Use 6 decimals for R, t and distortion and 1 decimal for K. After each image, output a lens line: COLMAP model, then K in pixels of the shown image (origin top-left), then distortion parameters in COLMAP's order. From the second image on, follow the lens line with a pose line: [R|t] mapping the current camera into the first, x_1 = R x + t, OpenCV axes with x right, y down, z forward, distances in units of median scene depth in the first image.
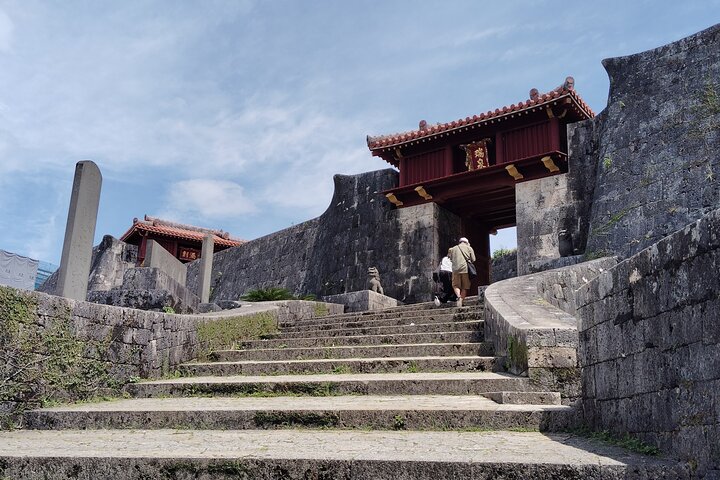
lens RADIAL K [[751.3, 0, 350.4], [0, 751.3, 228.2], [0, 0, 1]] dist [0.038233, -0.021450]
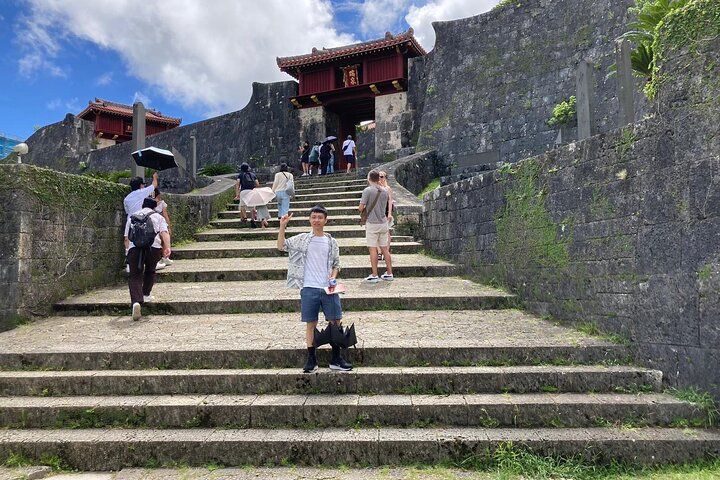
lens RADIAL K [[579.5, 0, 358.2], [0, 579.5, 206.4], [0, 0, 1]] dist [0.089651, -0.179697]
pose [[0.975372, -0.012356, 0.220220, -0.084727], [-0.030310, 0.981449, 0.189311, -0.062547], [-0.218474, -0.191324, 0.956904, -0.196023]]
